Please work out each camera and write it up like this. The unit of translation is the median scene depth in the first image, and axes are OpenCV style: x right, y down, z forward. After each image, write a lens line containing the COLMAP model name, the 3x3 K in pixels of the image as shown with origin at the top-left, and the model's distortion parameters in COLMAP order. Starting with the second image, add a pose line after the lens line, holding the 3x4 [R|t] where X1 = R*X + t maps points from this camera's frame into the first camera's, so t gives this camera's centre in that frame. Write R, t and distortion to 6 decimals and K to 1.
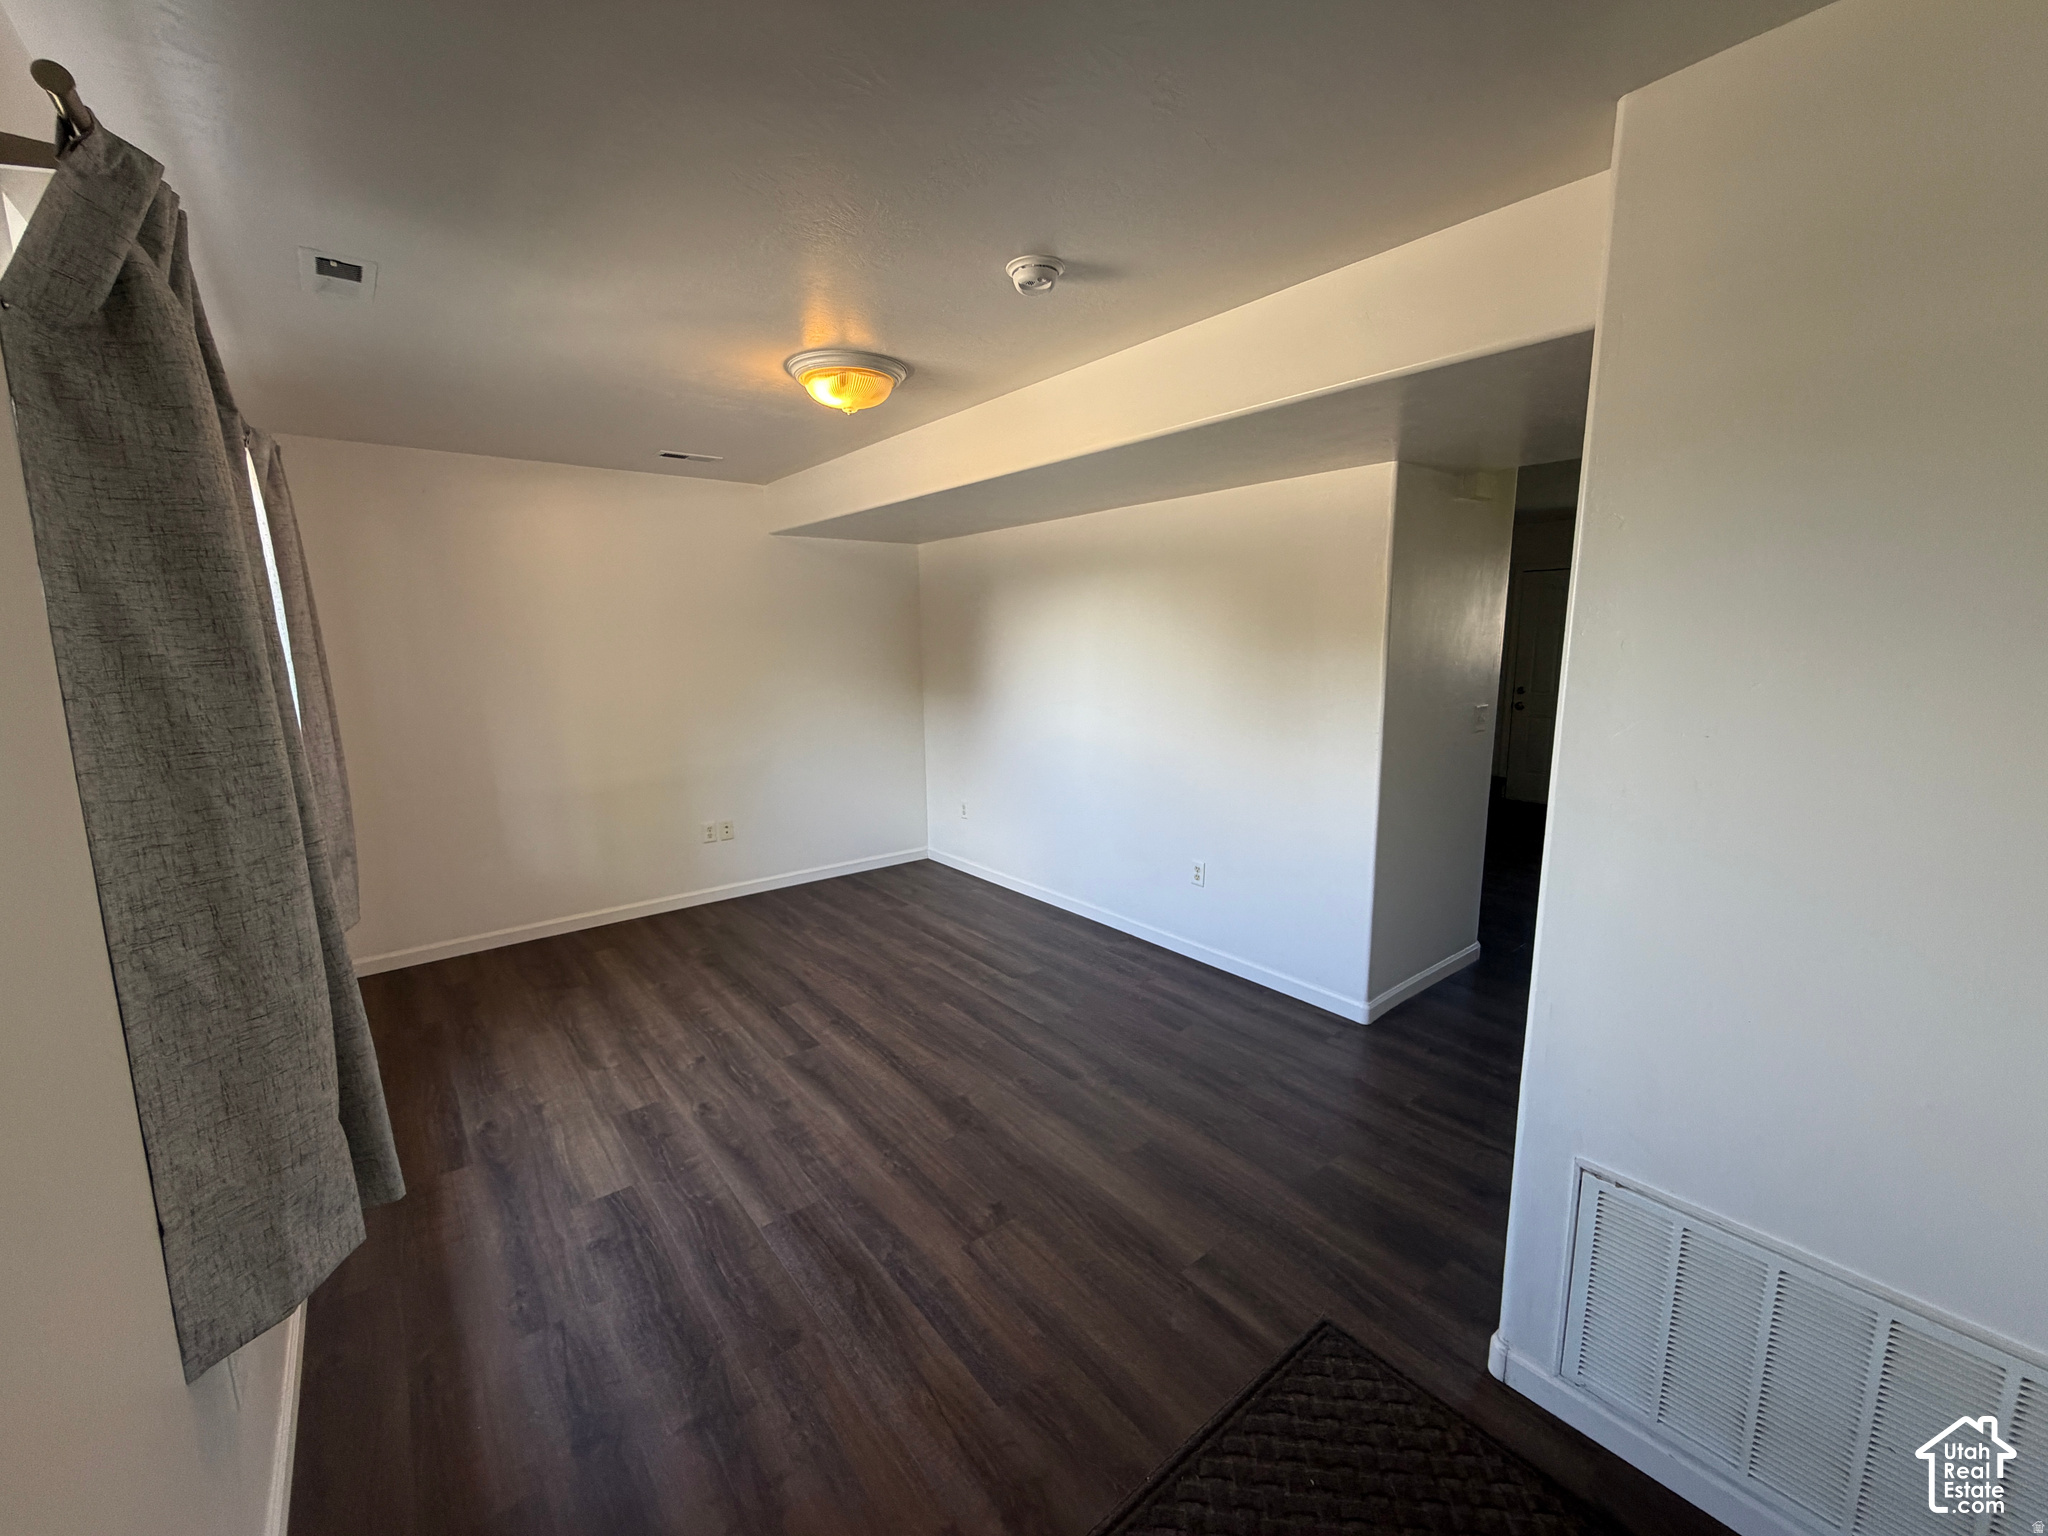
lens RADIAL K [[816.8, 0, 1015.9], [0, 816.8, 767.8], [0, 0, 1]] dist [0.000906, -0.000343]
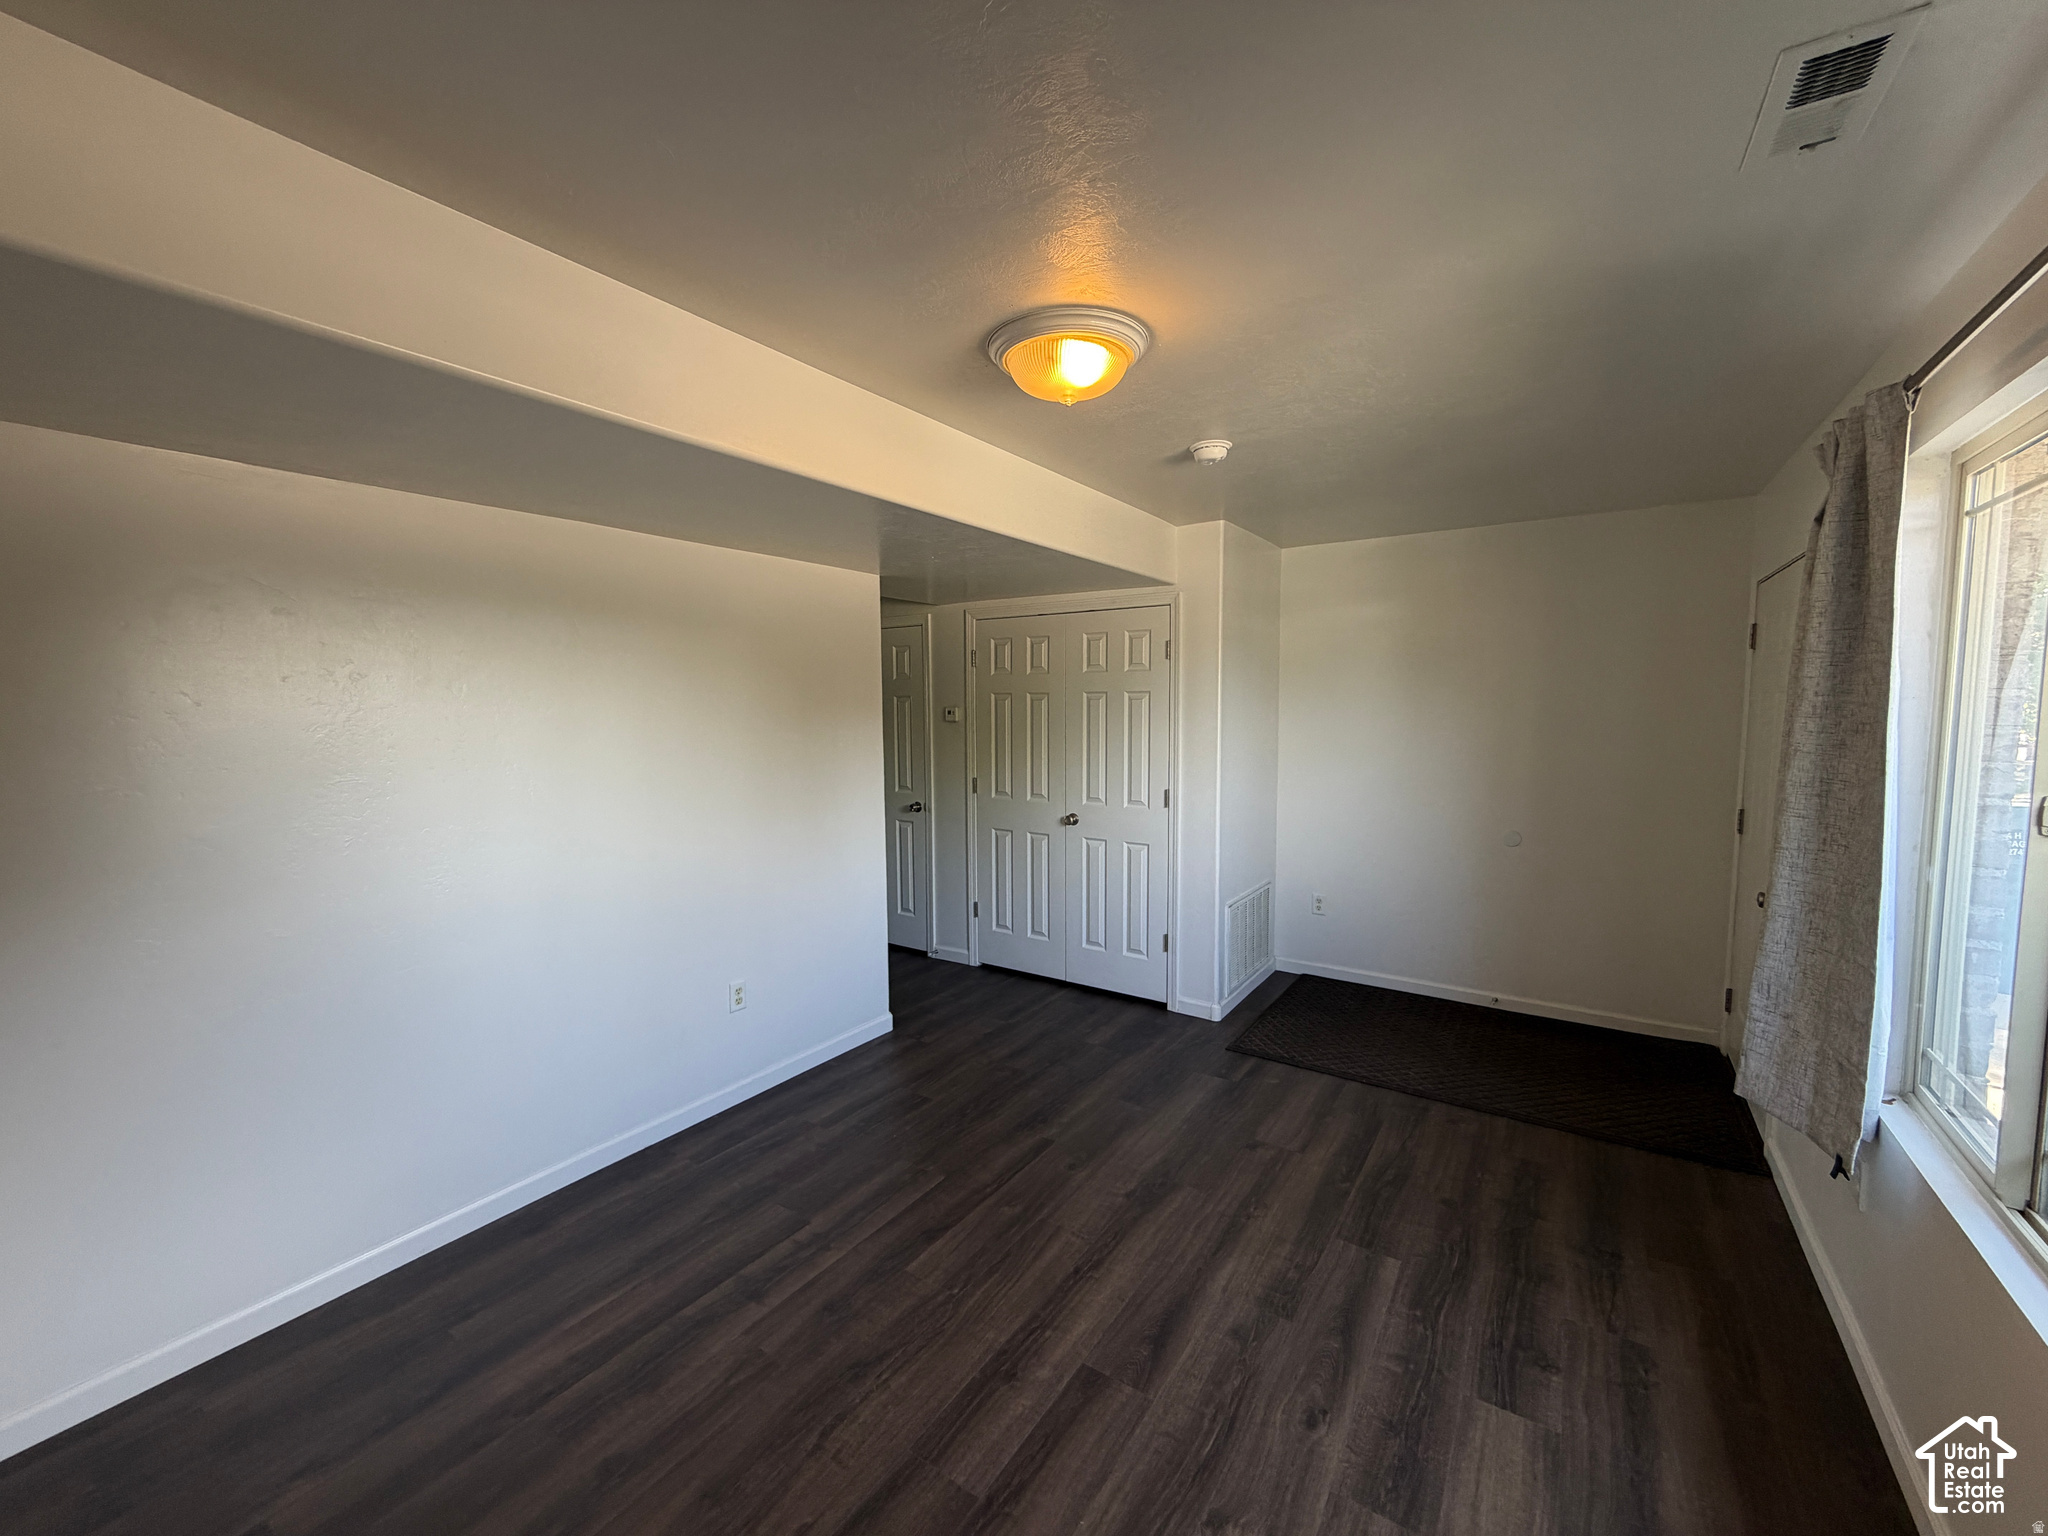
lens RADIAL K [[816.8, 0, 1015.9], [0, 816.8, 767.8], [0, 0, 1]] dist [0.000906, -0.000343]
pose [[-0.293603, -0.062022, 0.953913, -0.908966], [0.165786, 0.979468, 0.114710, -0.208605], [-0.941442, 0.191824, -0.277292, 1.314847]]
